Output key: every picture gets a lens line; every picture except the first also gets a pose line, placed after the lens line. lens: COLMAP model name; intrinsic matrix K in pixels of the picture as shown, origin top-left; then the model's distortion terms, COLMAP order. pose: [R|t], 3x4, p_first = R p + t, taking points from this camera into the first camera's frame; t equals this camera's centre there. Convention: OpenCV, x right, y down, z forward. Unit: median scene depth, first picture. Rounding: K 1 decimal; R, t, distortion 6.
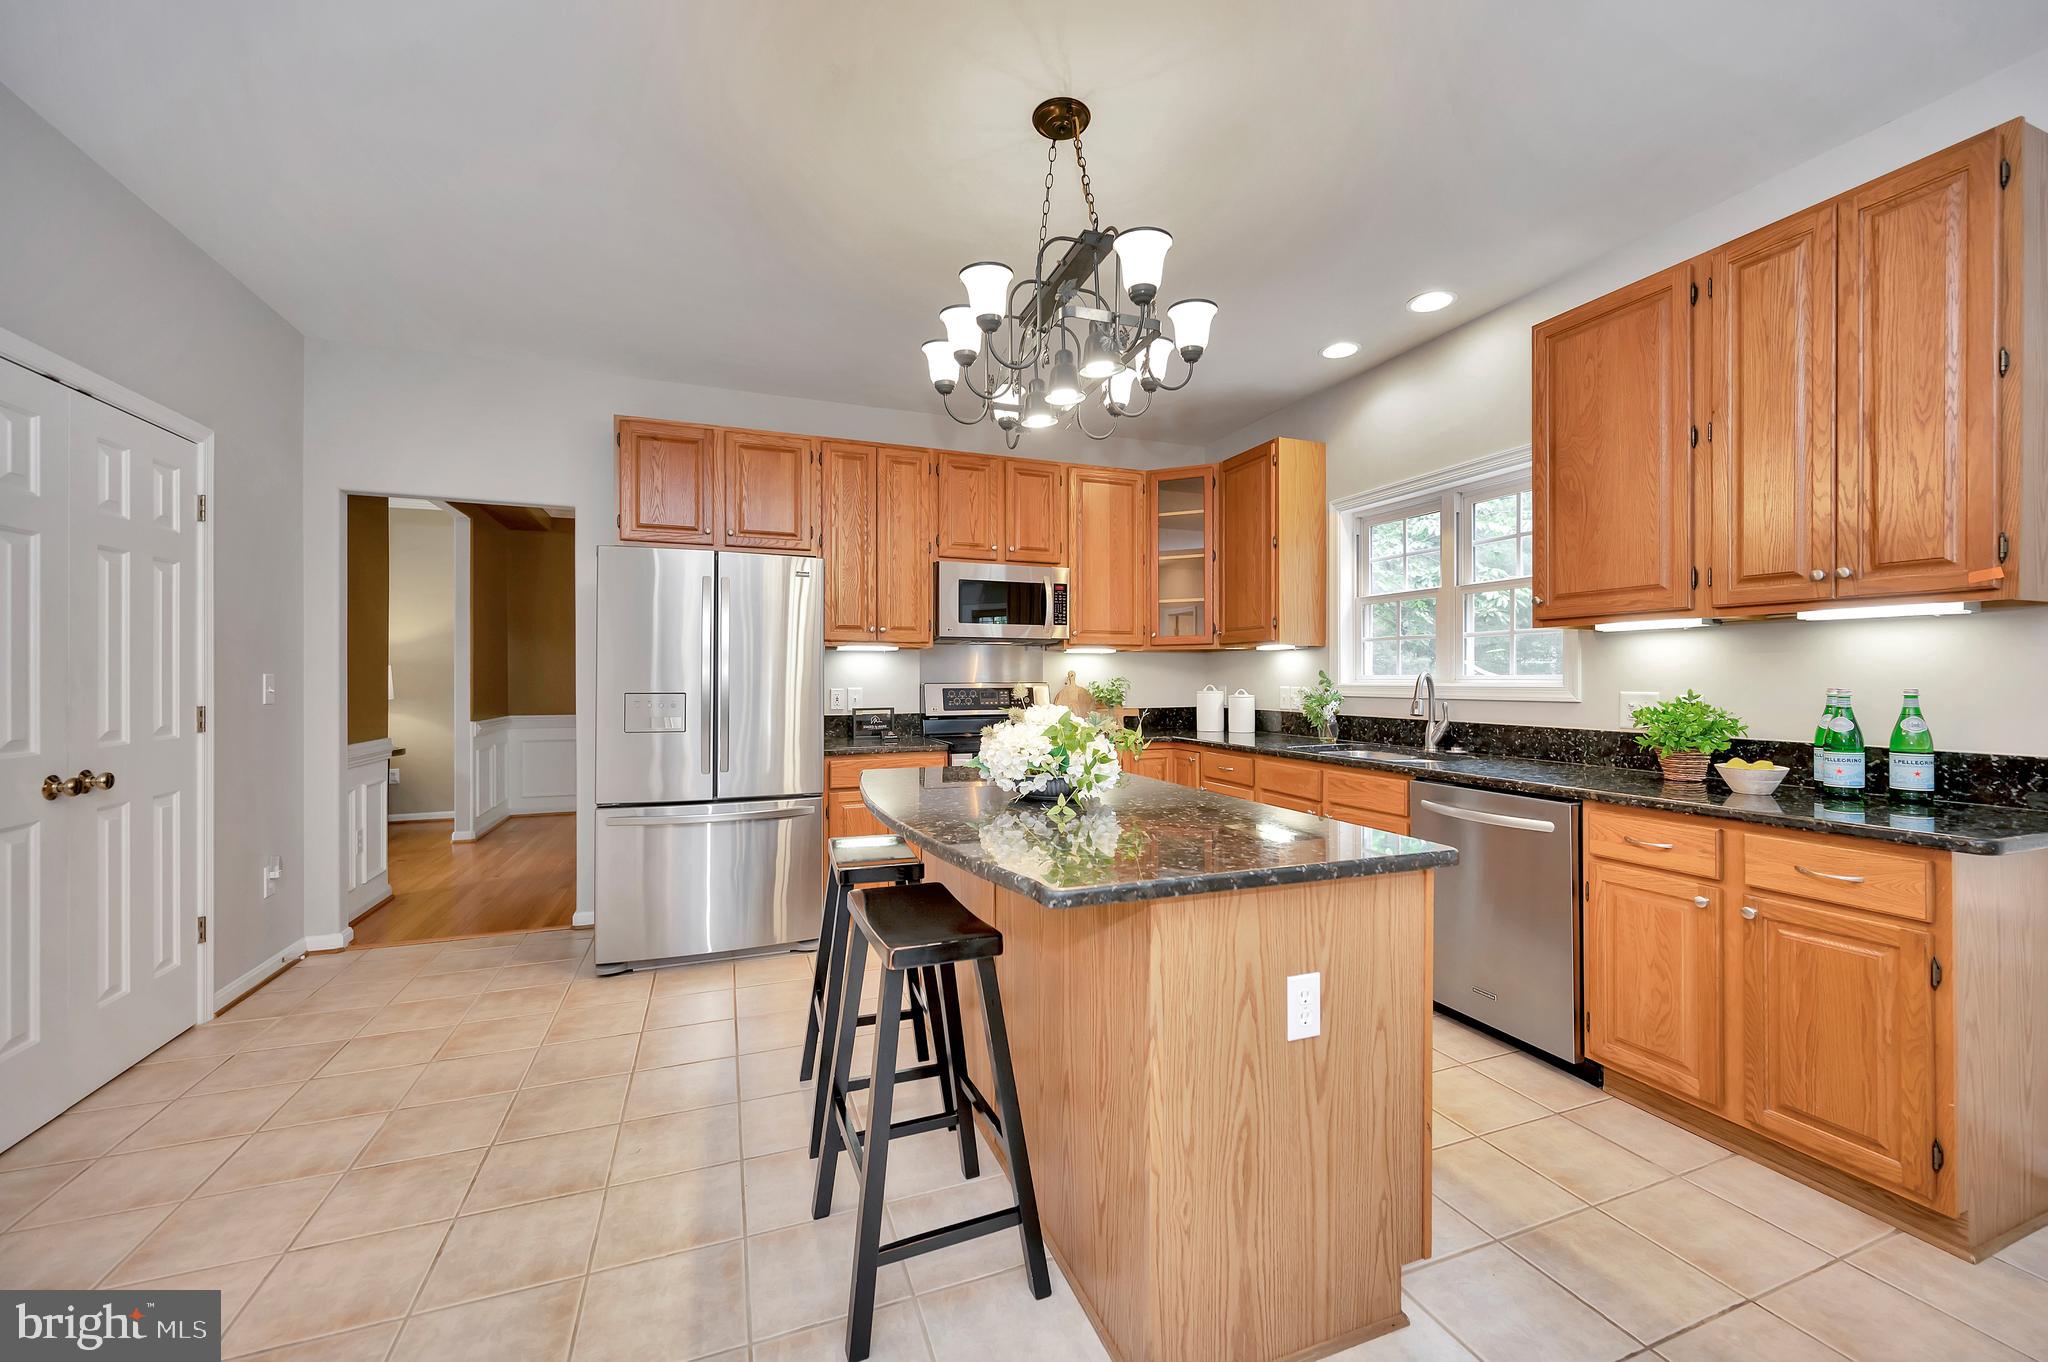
lens RADIAL K [[805.4, 0, 1035.4], [0, 805.4, 683.3], [0, 0, 1]] dist [-0.001259, -0.000147]
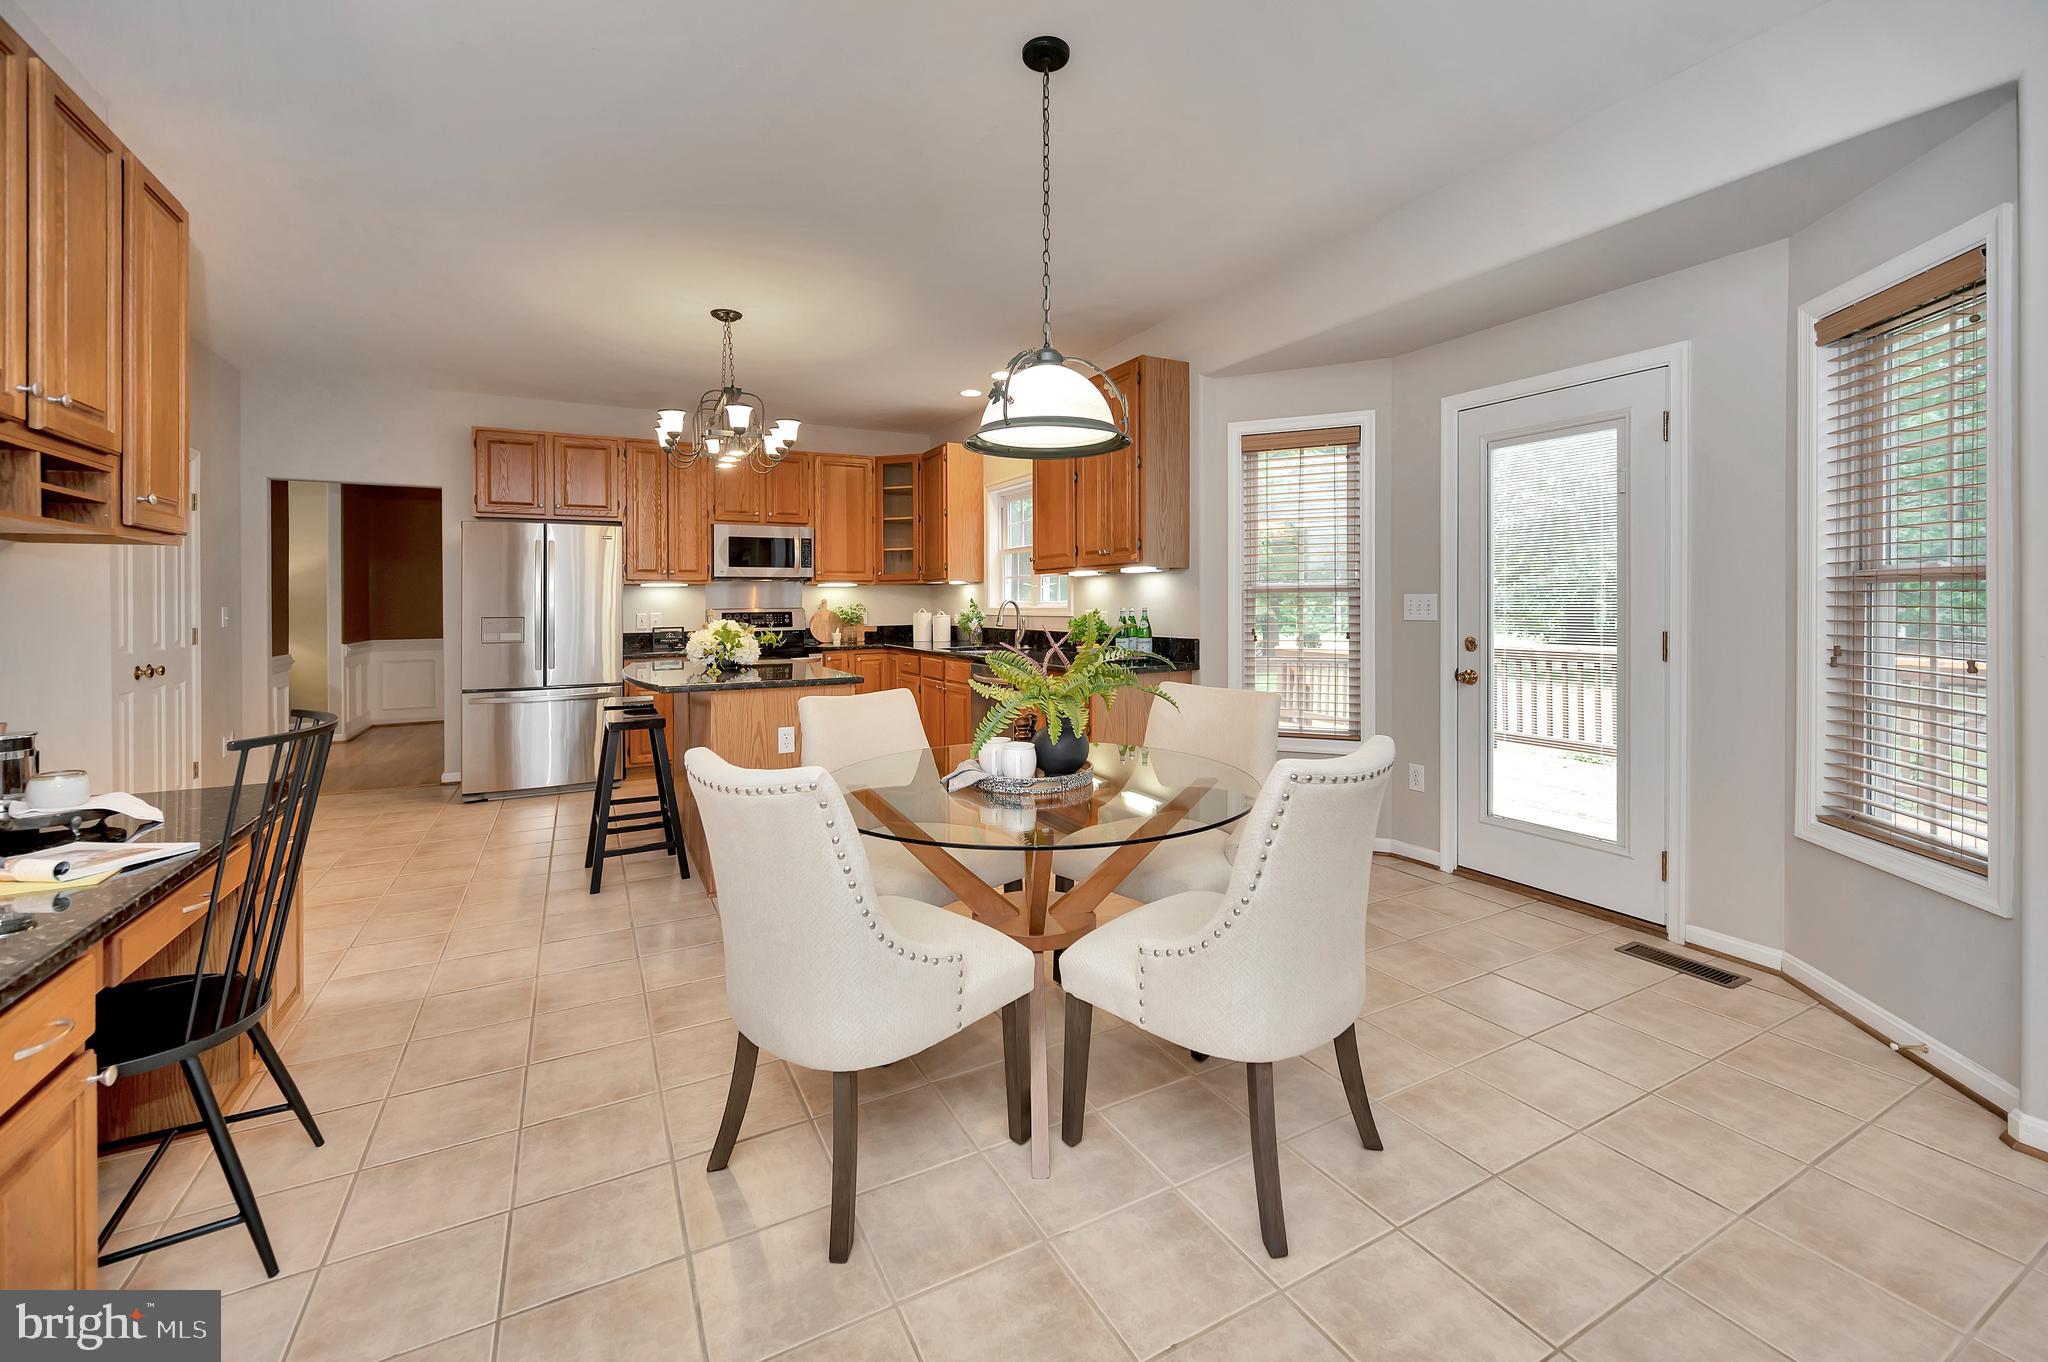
lens RADIAL K [[848.3, 0, 1029.2], [0, 848.3, 603.3], [0, 0, 1]] dist [0.000803, 0.000167]
pose [[0.993376, -0.008773, 0.114570, 0.272828], [0.009527, 0.999936, -0.006040, 0.003636], [-0.114510, 0.007092, 0.993397, -0.581184]]
